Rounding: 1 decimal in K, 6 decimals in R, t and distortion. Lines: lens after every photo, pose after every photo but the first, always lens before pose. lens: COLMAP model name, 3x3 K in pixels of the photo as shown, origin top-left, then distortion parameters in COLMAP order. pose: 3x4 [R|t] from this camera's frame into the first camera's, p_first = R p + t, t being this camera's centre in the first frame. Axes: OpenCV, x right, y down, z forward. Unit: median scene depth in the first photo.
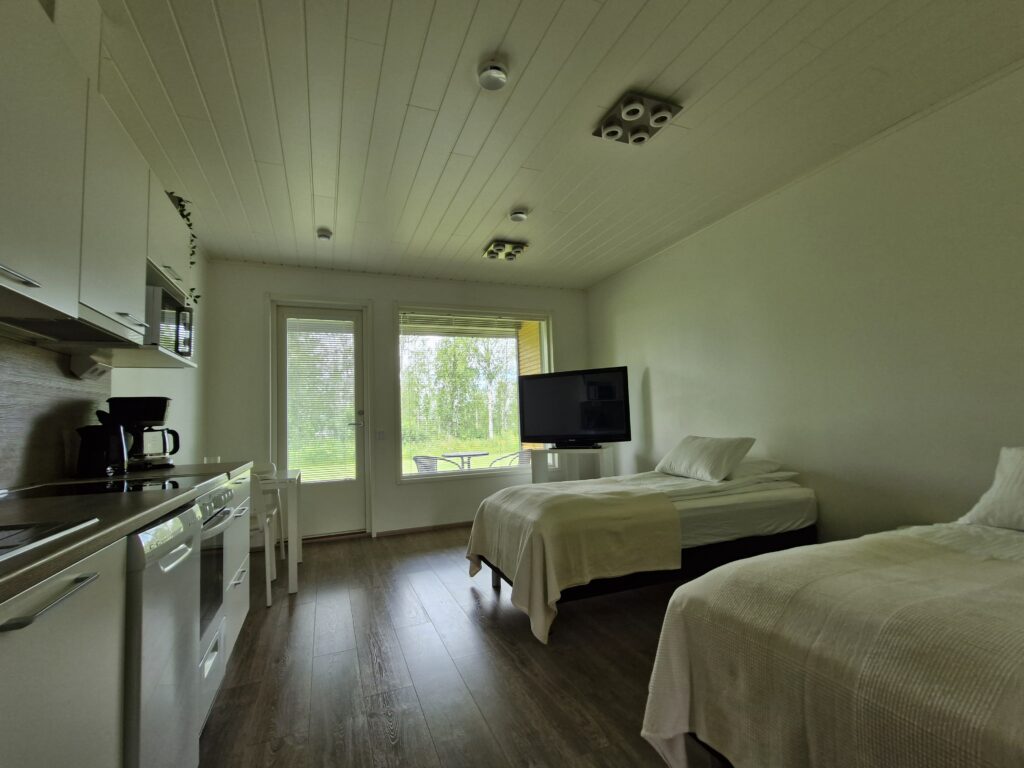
lens RADIAL K [[463.4, 0, 512.0], [0, 463.4, 384.0], [0, 0, 1]] dist [0.001390, 0.000125]
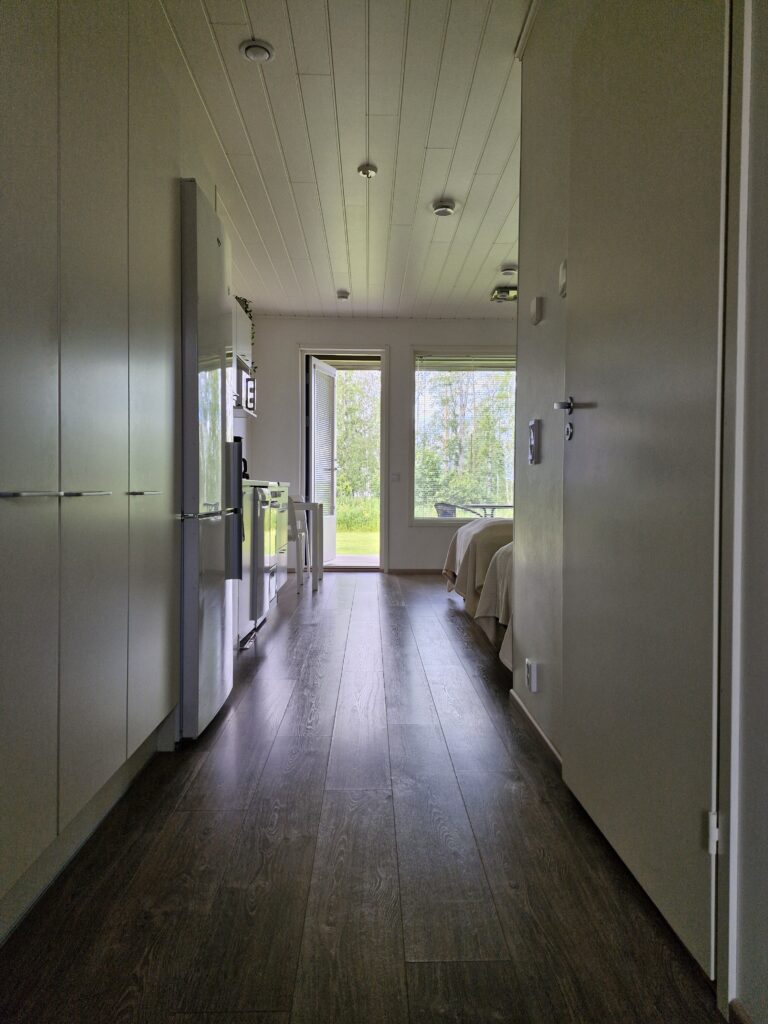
lens RADIAL K [[698.9, 0, 384.0], [0, 698.9, 512.0], [0, 0, 1]] dist [-0.002165, -0.000470]
pose [[0.934263, 0.055658, -0.352214, 0.299443], [-0.011882, 0.992054, 0.125250, -0.011437], [0.356387, -0.112832, 0.927501, -0.570698]]
